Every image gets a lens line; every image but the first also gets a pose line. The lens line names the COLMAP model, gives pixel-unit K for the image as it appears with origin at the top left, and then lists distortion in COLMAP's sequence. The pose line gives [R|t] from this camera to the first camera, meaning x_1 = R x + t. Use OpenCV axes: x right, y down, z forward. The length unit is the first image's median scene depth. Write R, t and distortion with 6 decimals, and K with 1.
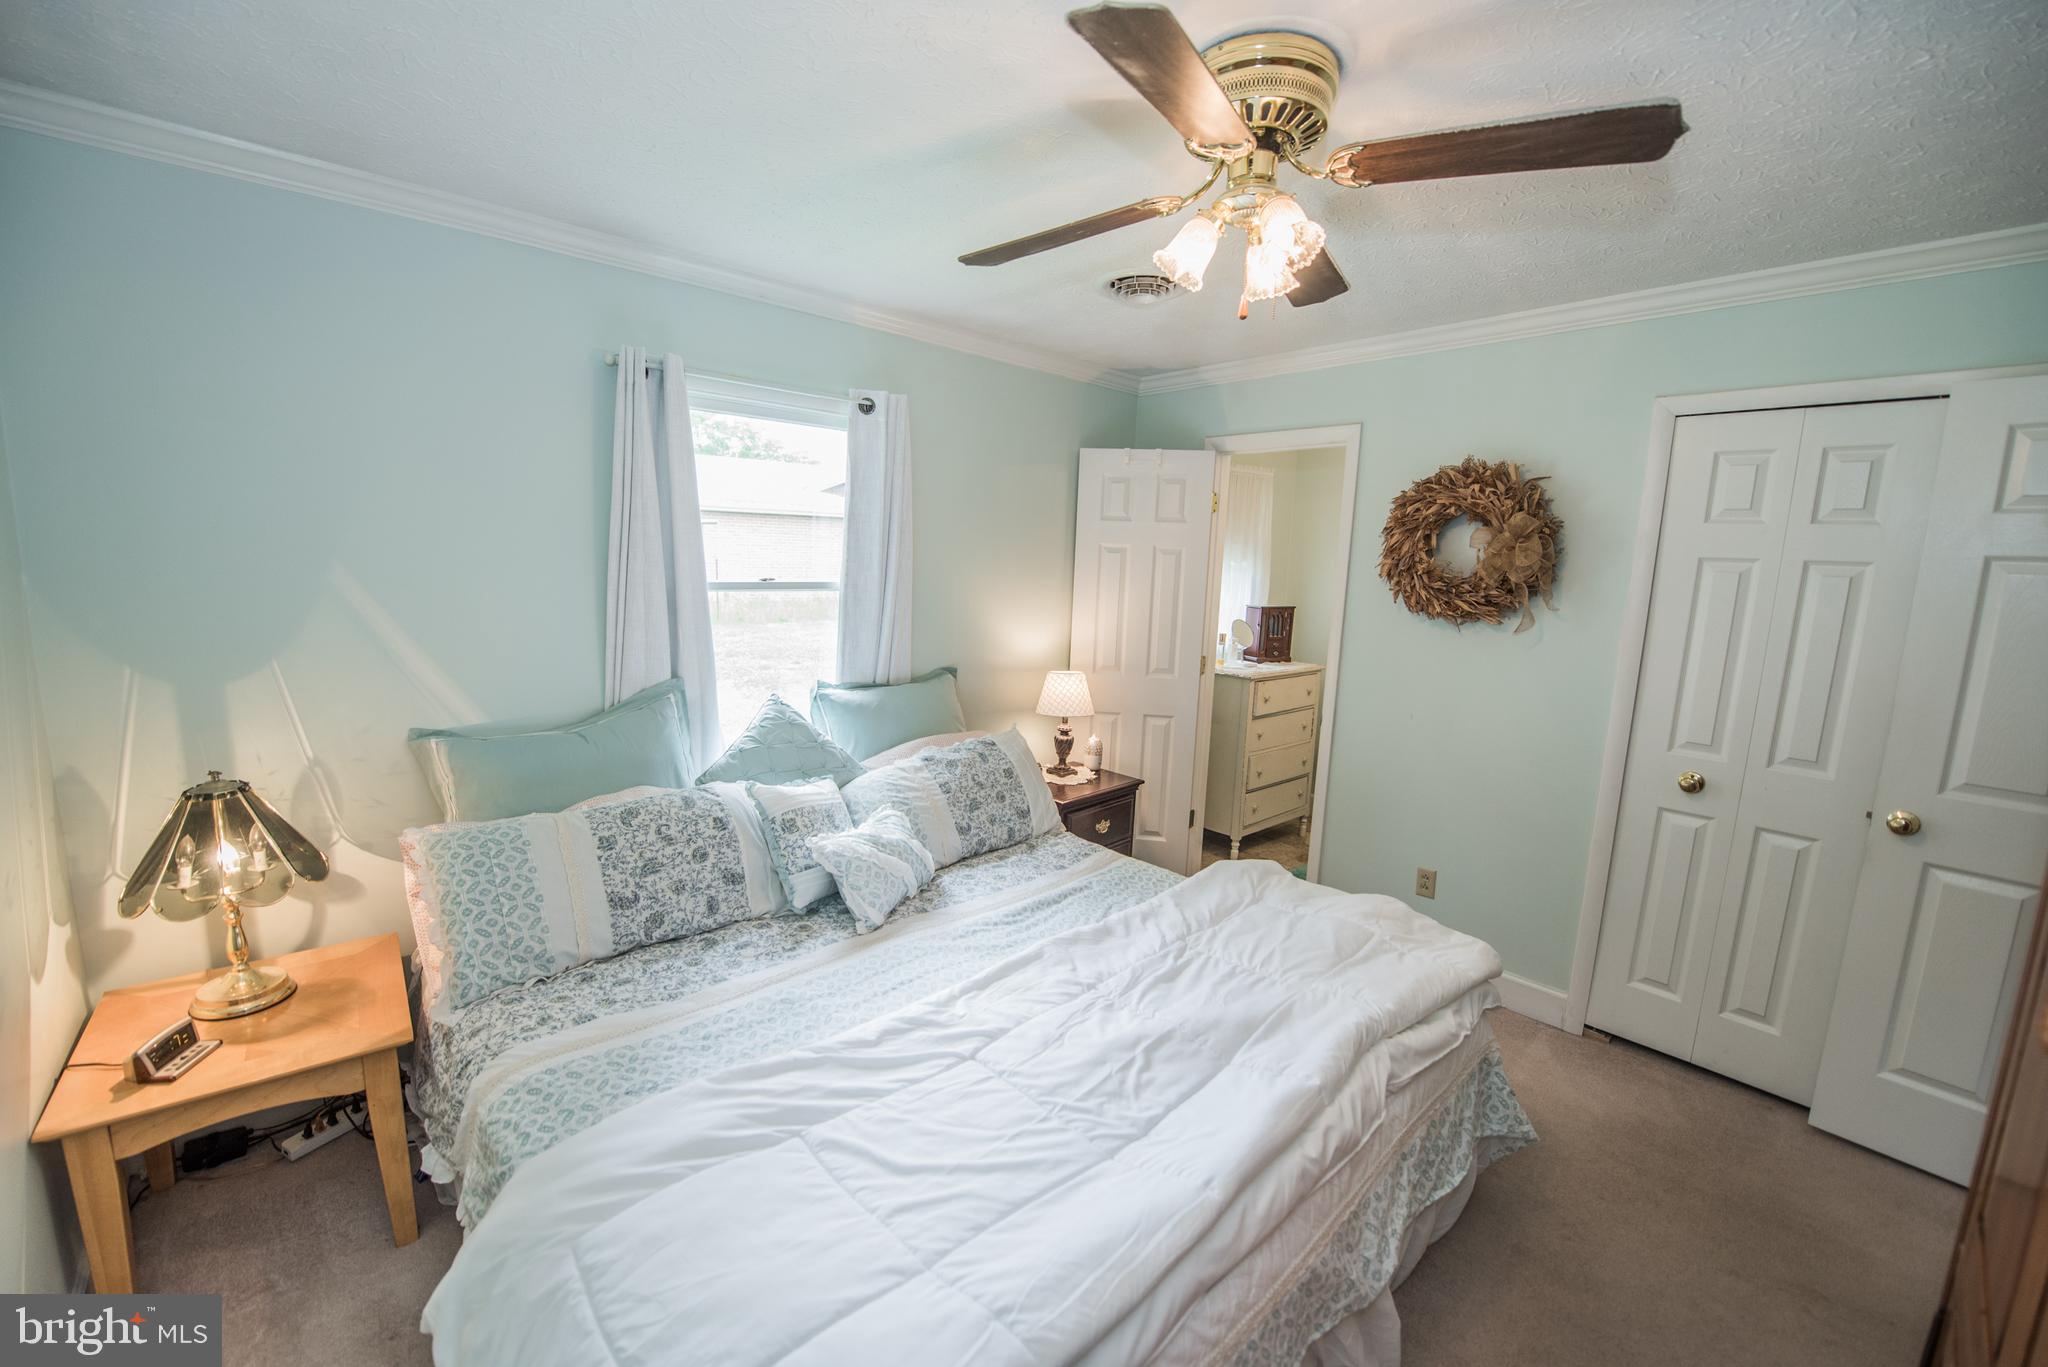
lens RADIAL K [[813.2, 0, 1019.5], [0, 813.2, 683.5], [0, 0, 1]] dist [-0.017578, -0.001830]
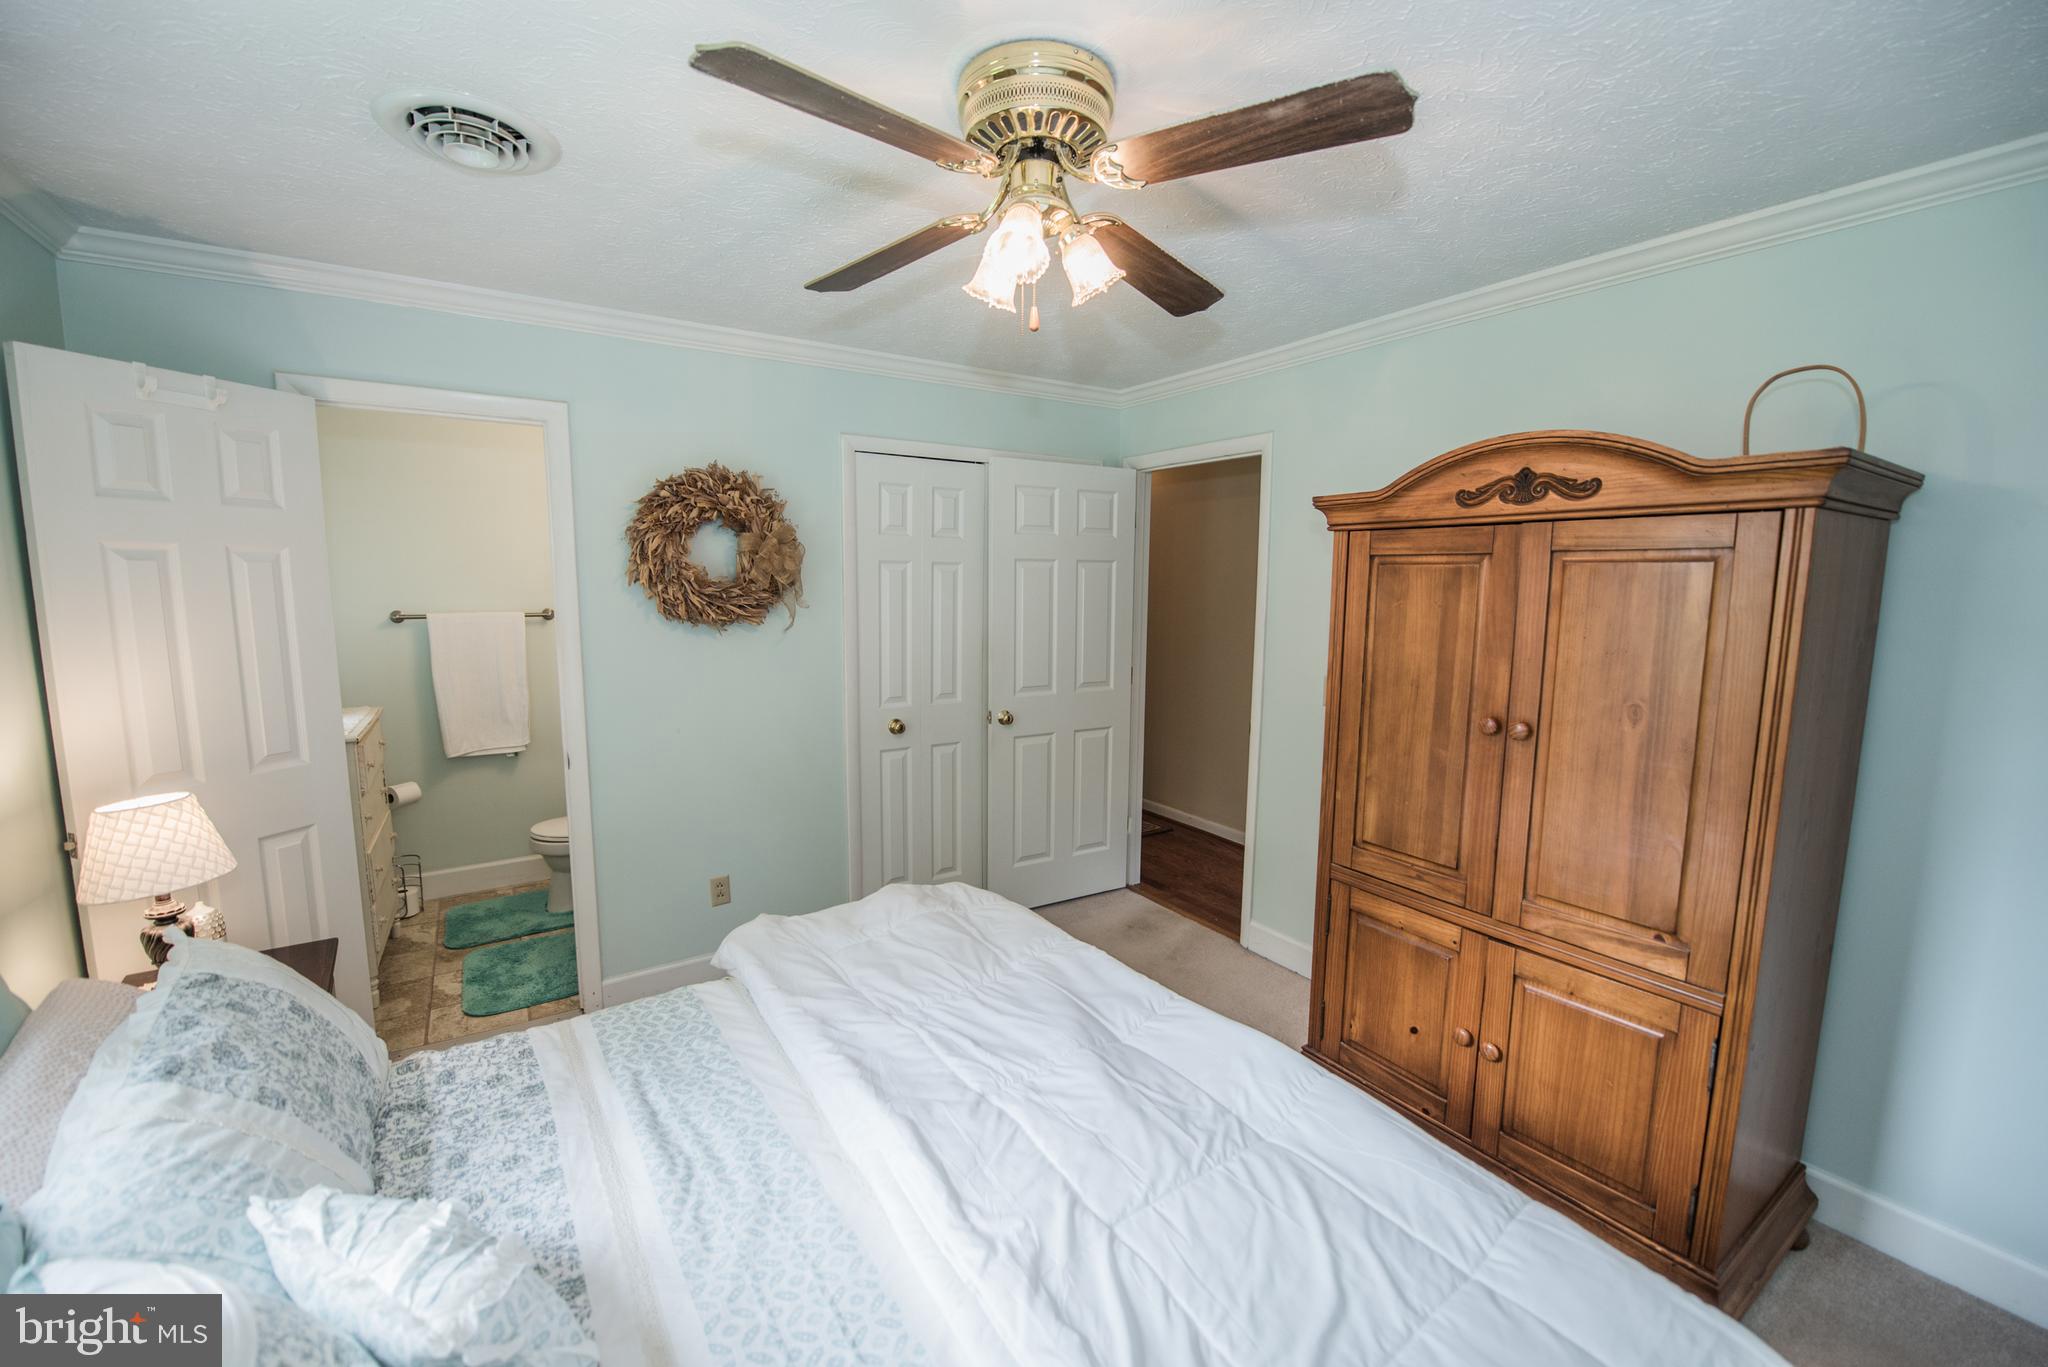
lens RADIAL K [[799.1, 0, 989.9], [0, 799.1, 704.3], [0, 0, 1]] dist [-0.036730, -0.000256]
pose [[0.139625, -0.169477, 0.975593, -0.410939], [0.153898, 0.976986, 0.147693, -0.080033], [-0.978172, 0.129520, 0.162494, 0.547347]]
